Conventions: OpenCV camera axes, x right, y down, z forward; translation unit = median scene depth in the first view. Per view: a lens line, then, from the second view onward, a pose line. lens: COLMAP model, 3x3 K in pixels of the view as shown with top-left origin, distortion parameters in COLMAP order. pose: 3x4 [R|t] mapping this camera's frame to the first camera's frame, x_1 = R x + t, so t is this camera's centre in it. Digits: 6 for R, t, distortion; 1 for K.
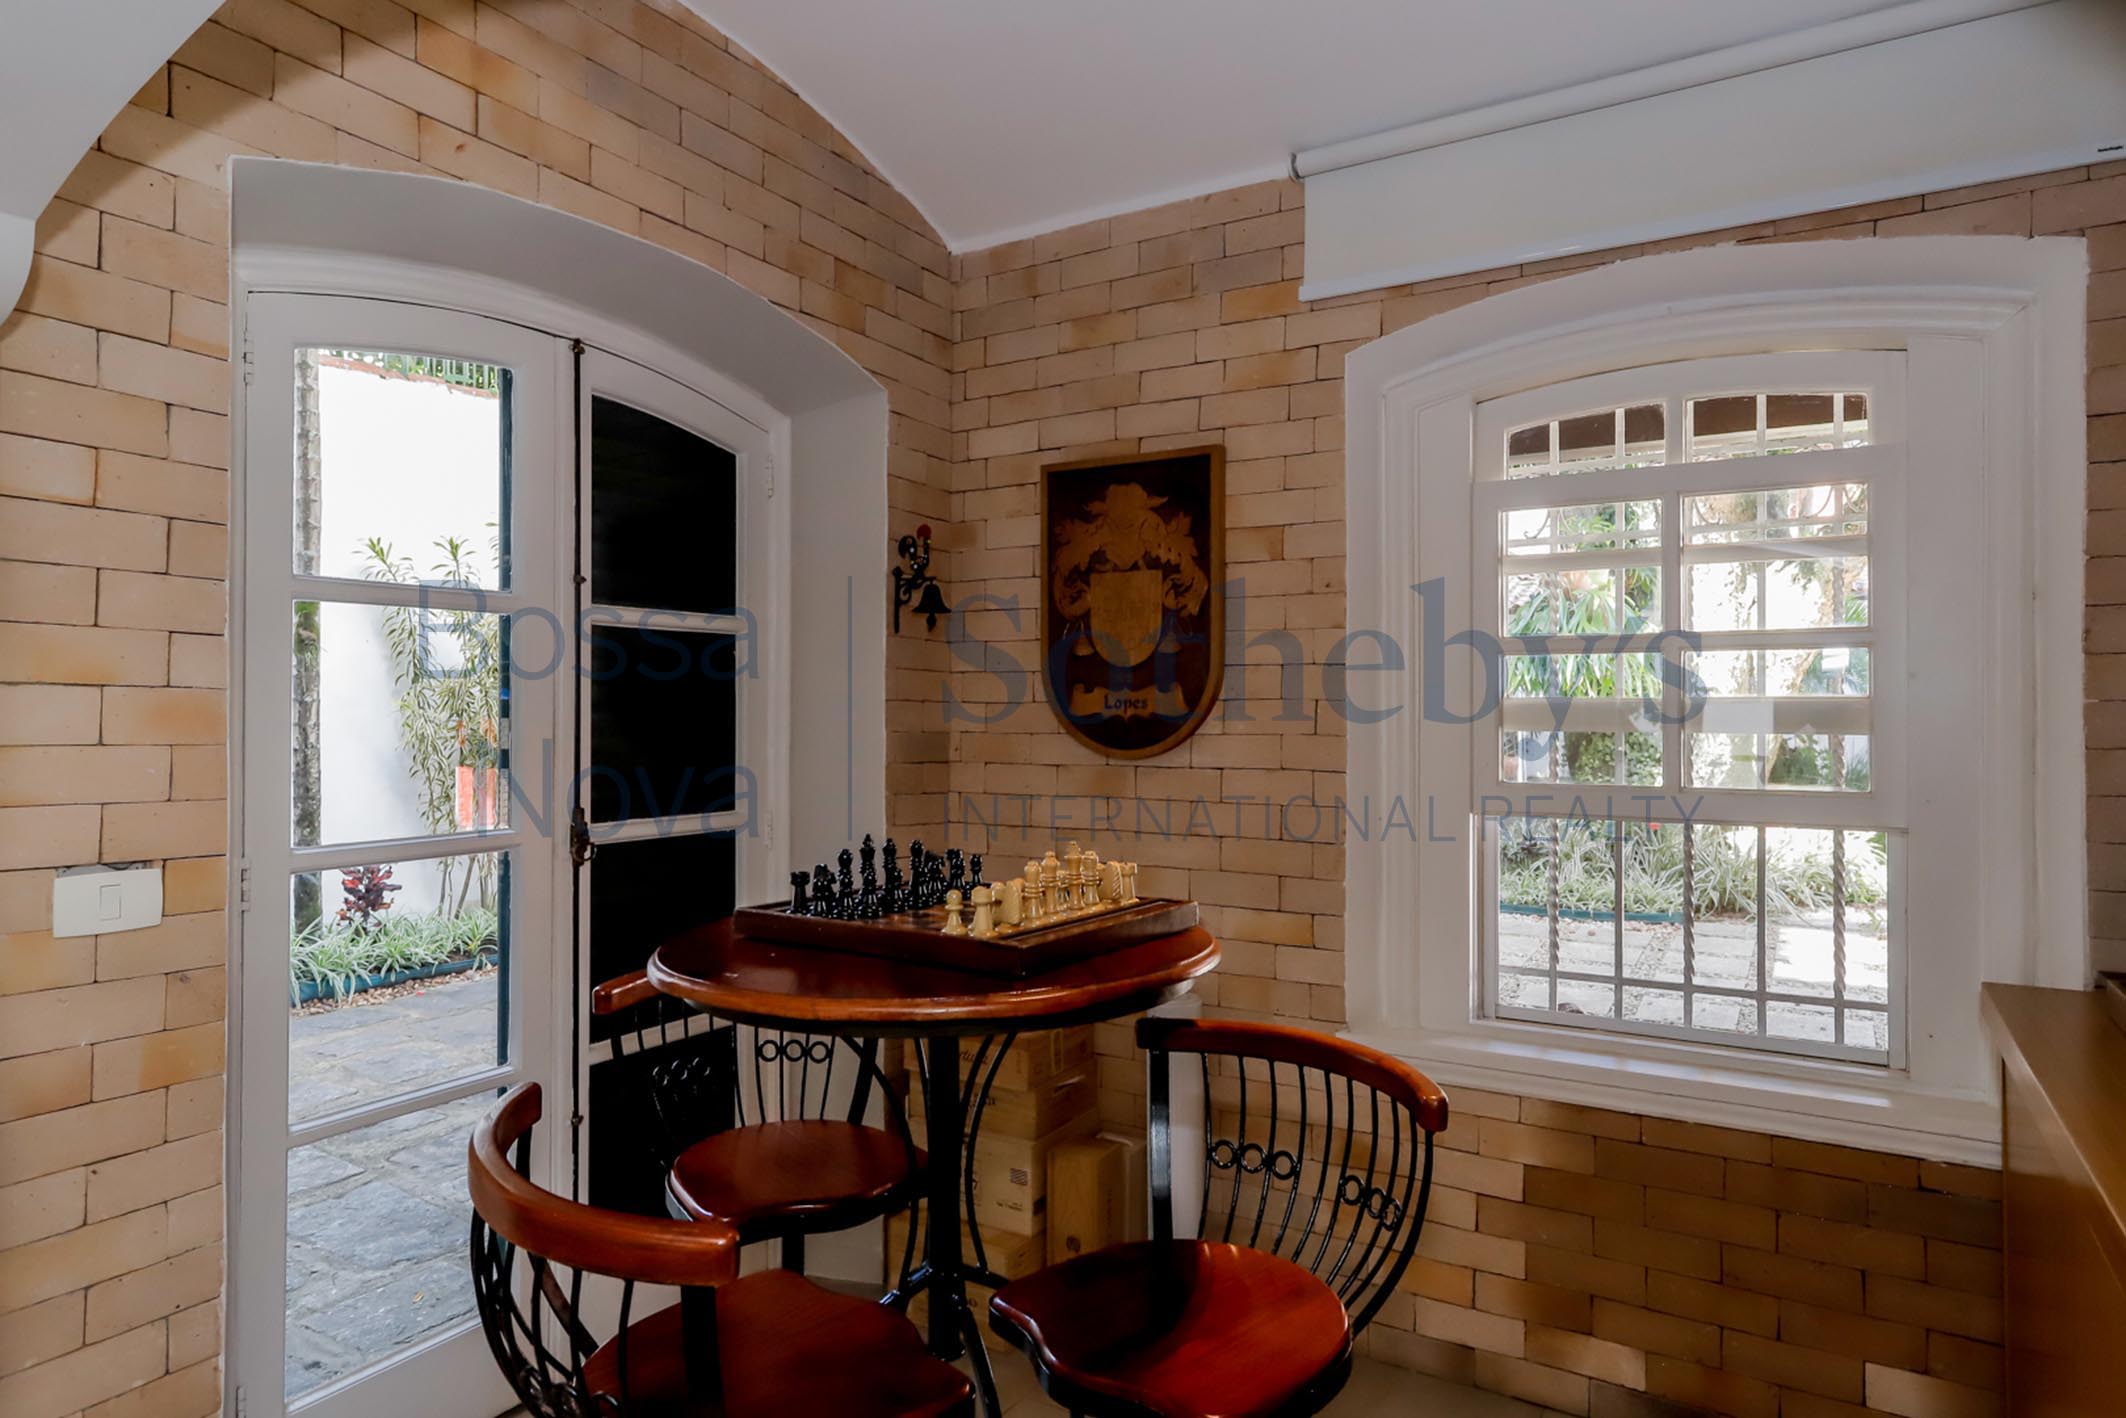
lens RADIAL K [[1254.6, 0, 1113.4], [0, 1254.6, 697.5], [0, 0, 1]] dist [0.008040, 0.004346]
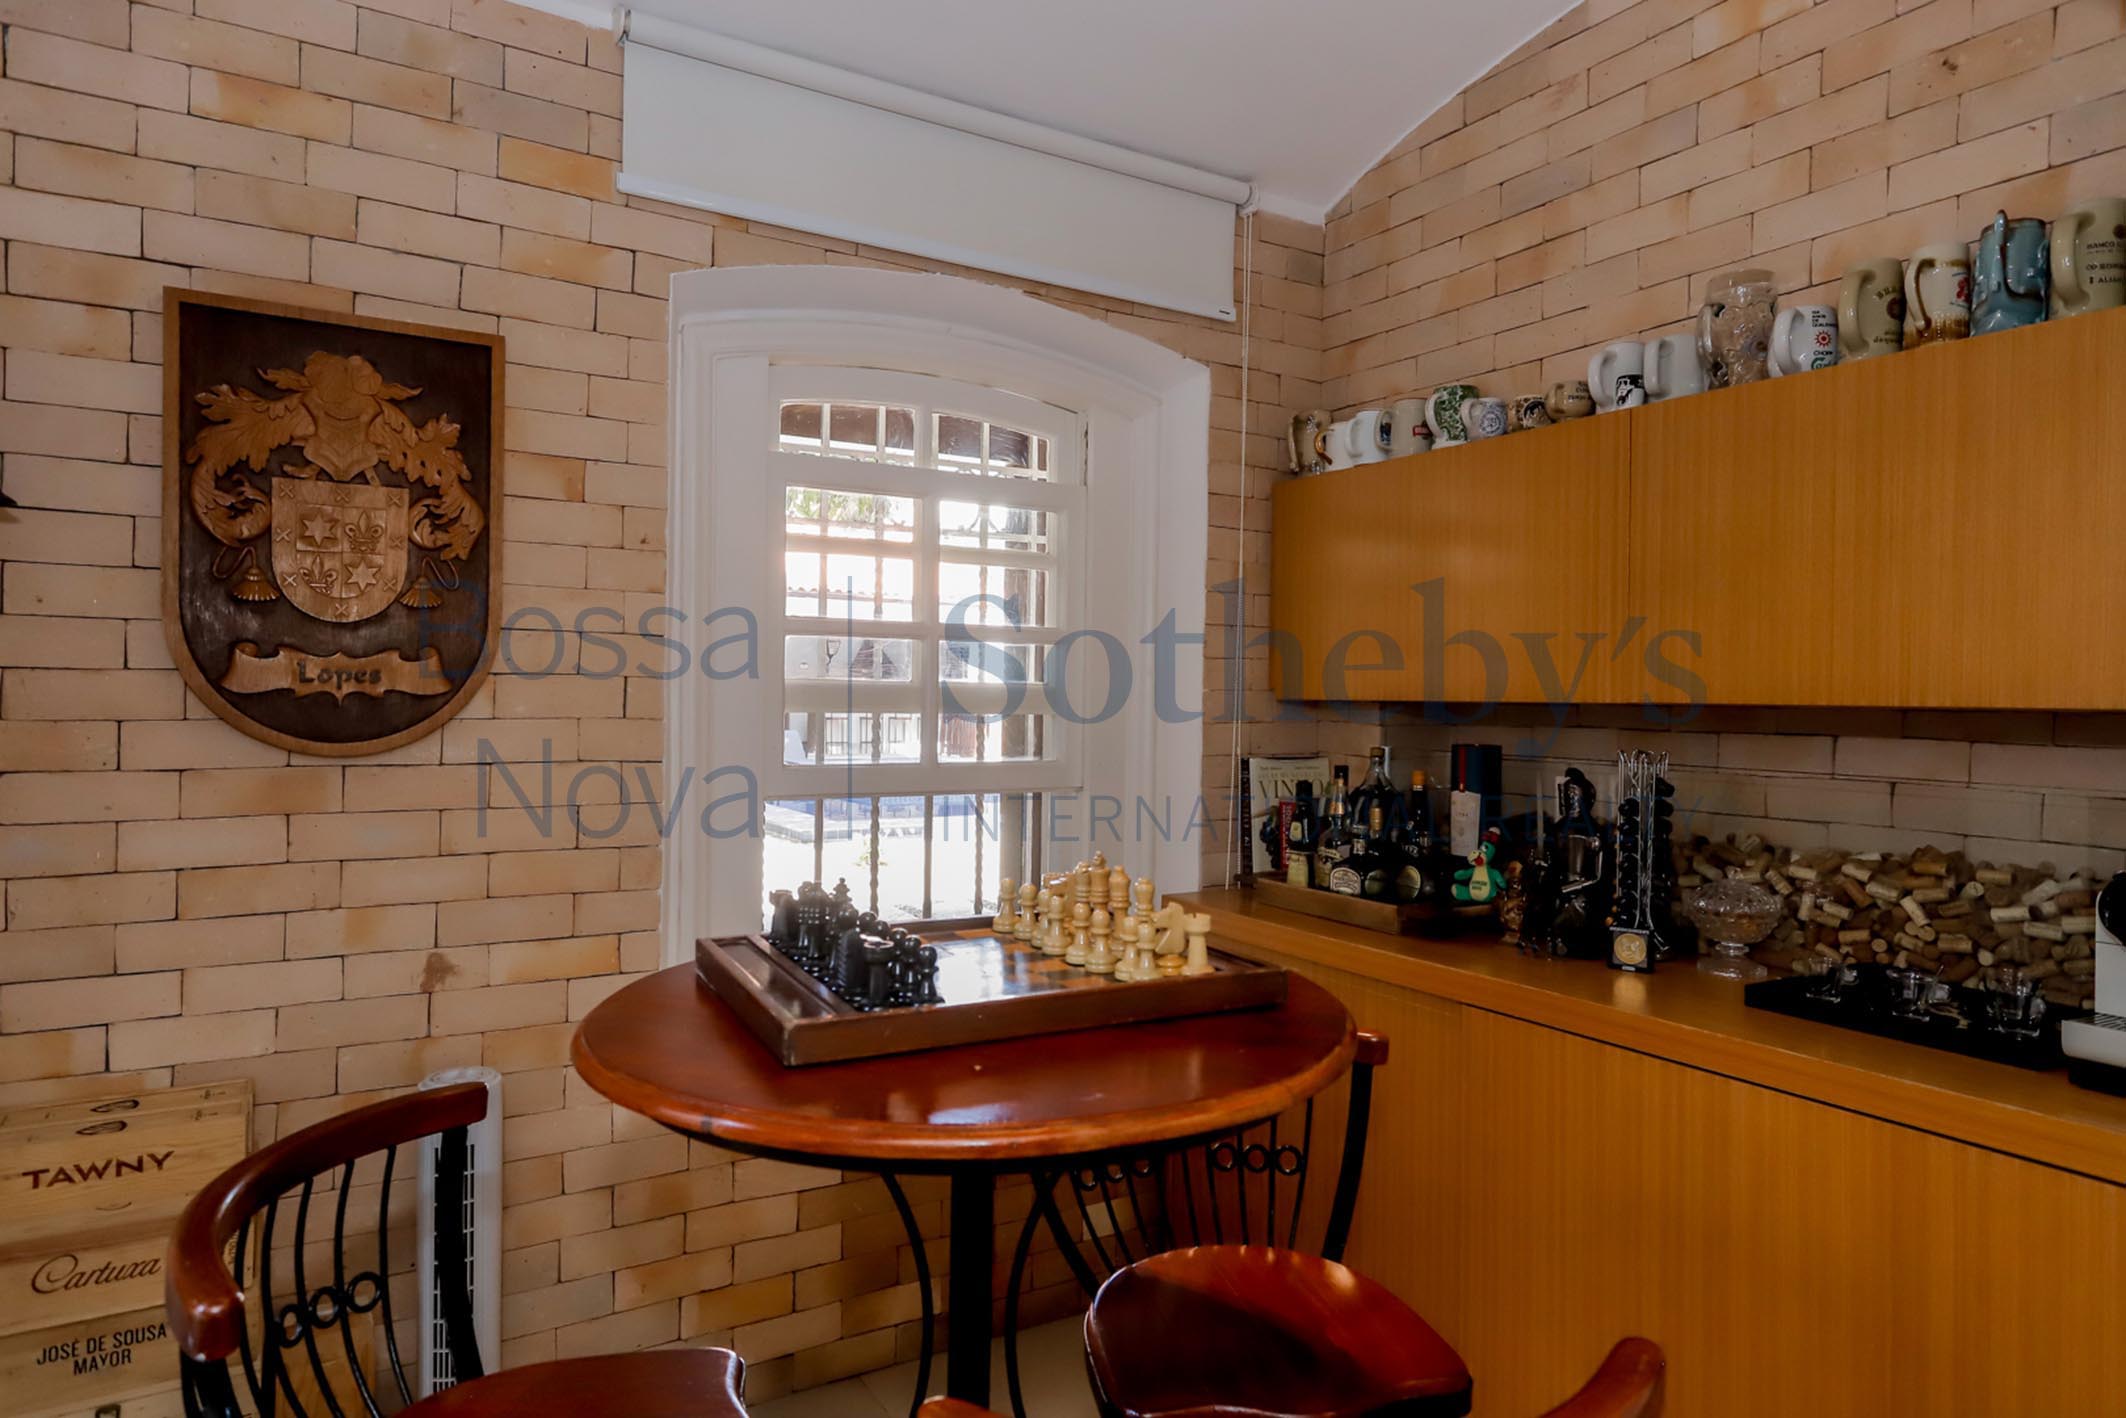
lens RADIAL K [[1257.7, 0, 1038.8], [0, 1257.7, 715.8], [0, 0, 1]] dist [0.007198, 0.002043]
pose [[0.486914, -0.005717, 0.873431, -0.418927], [-0.020613, 0.999625, 0.018034, 0.006811], [-0.873207, -0.026786, 0.486614, 0.336745]]
